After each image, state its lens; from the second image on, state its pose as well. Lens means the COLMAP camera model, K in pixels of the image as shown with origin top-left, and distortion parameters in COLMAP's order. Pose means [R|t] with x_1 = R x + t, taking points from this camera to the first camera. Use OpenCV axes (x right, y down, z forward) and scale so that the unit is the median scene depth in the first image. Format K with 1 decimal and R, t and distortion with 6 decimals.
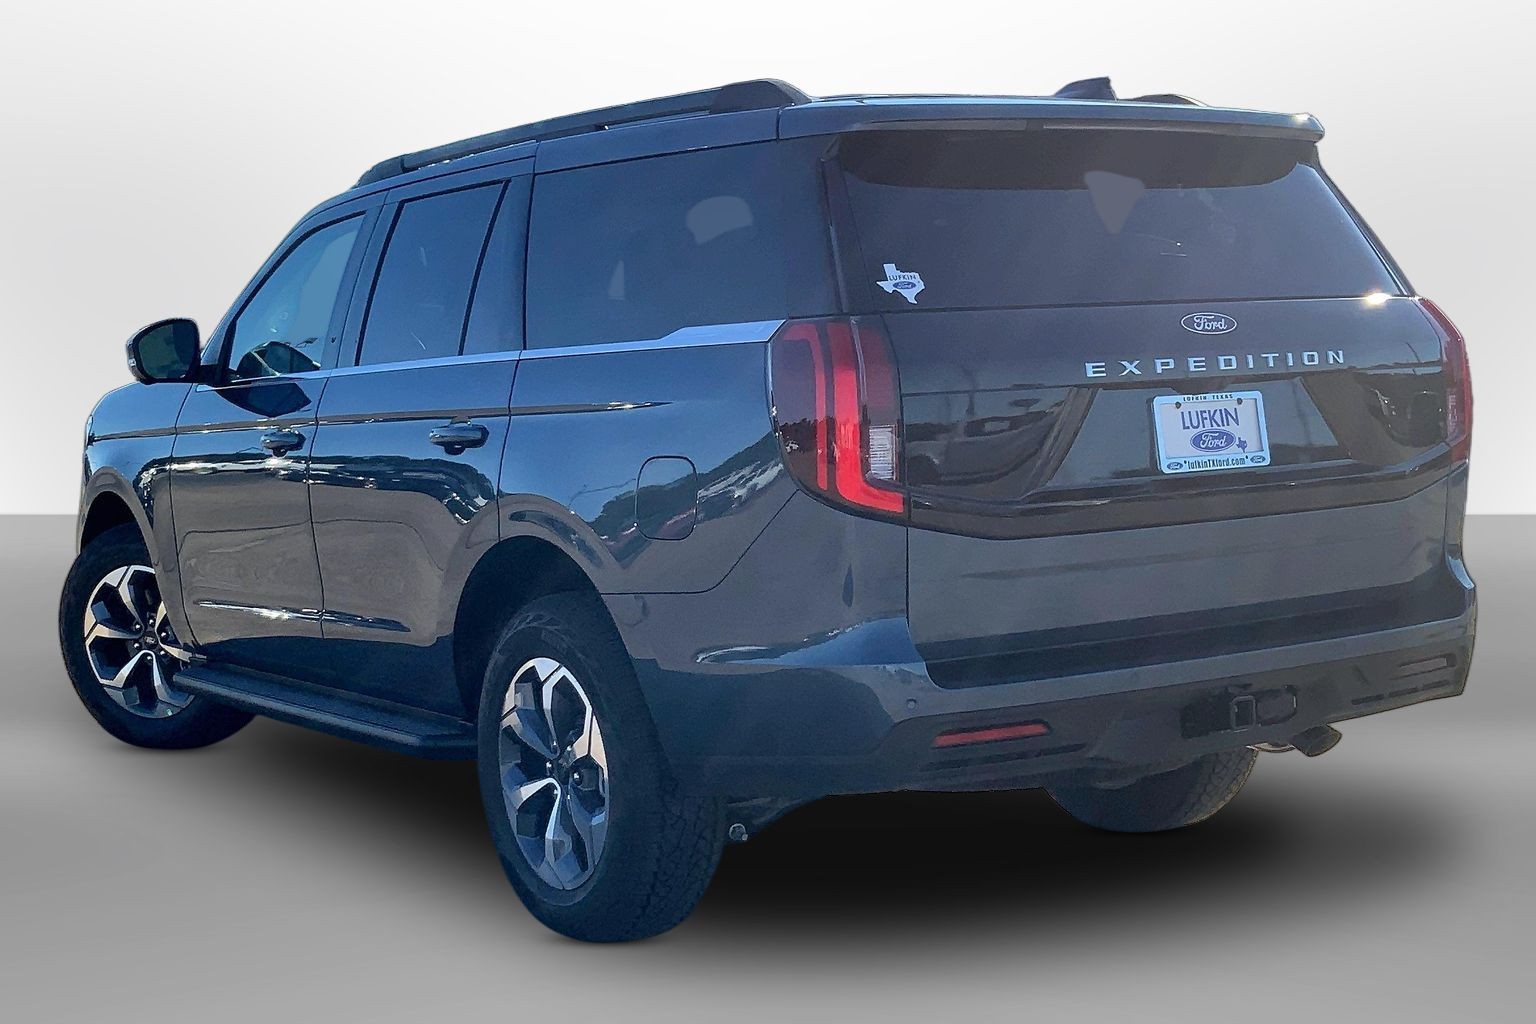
lens RADIAL K [[1910.4, 0, 768.0], [0, 1910.4, 512.0], [0, 0, 1]] dist [-0.078668, 0.020718]
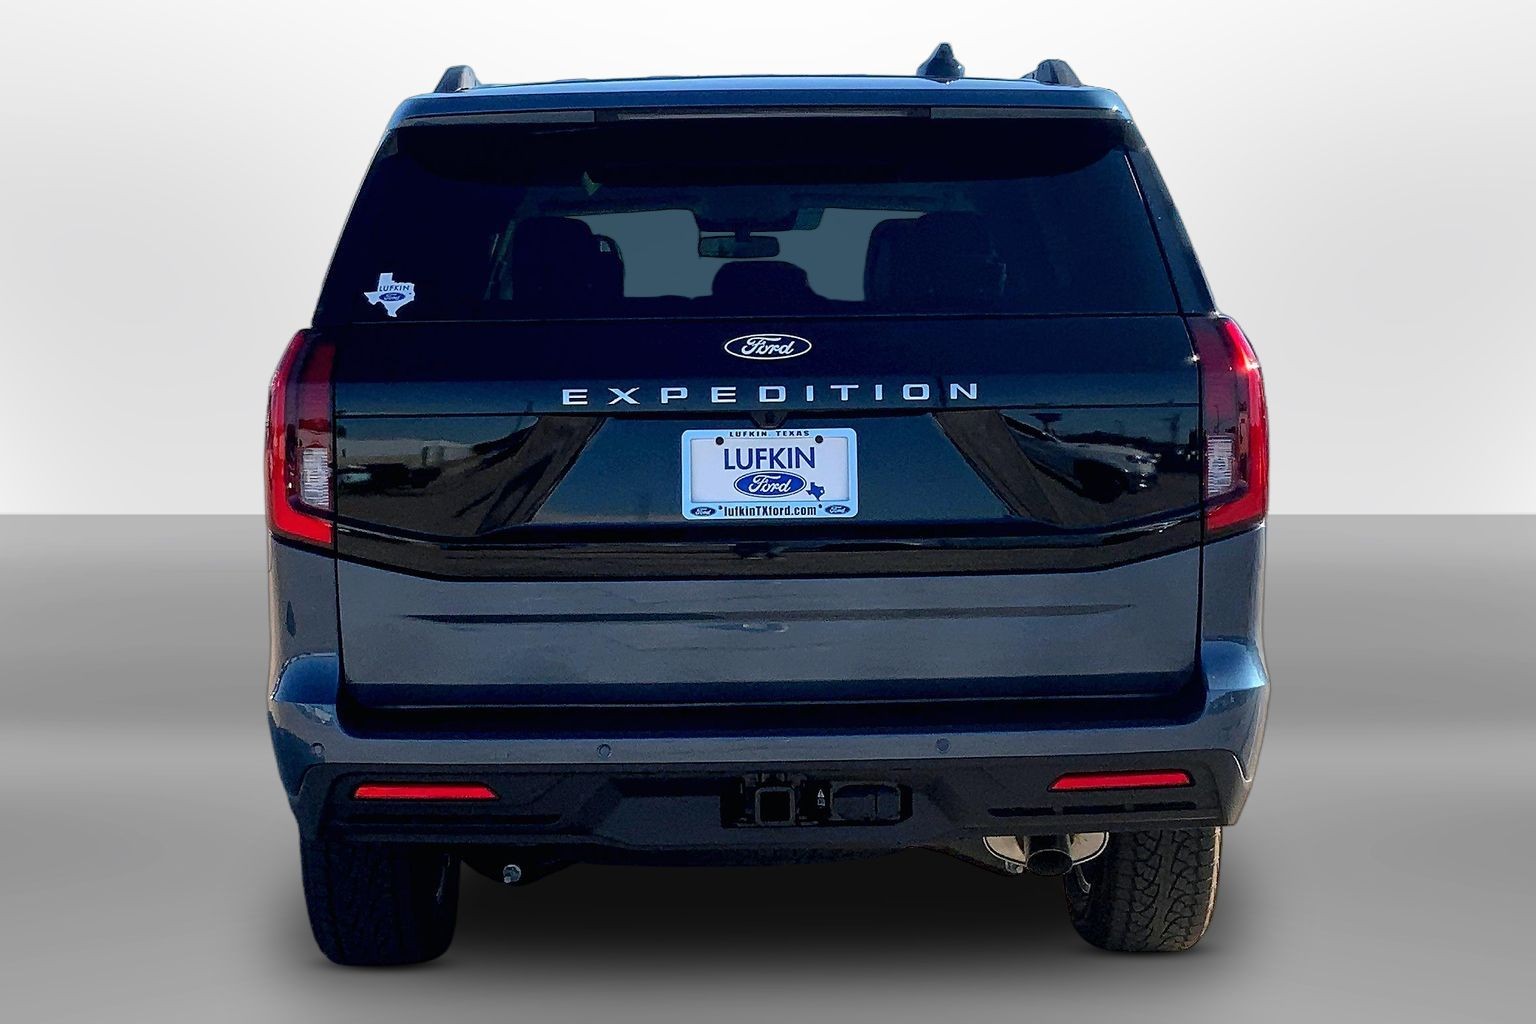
lens RADIAL K [[2034.4, 0, 768.0], [0, 2034.4, 512.0], [0, 0, 1]] dist [-0.022476, -0.009507]
pose [[0.907741, 0.067879, -0.414004, 0.614356], [-0.063038, 0.997689, 0.025361, -0.048513], [0.414769, 0.003077, 0.909922, 0.171352]]
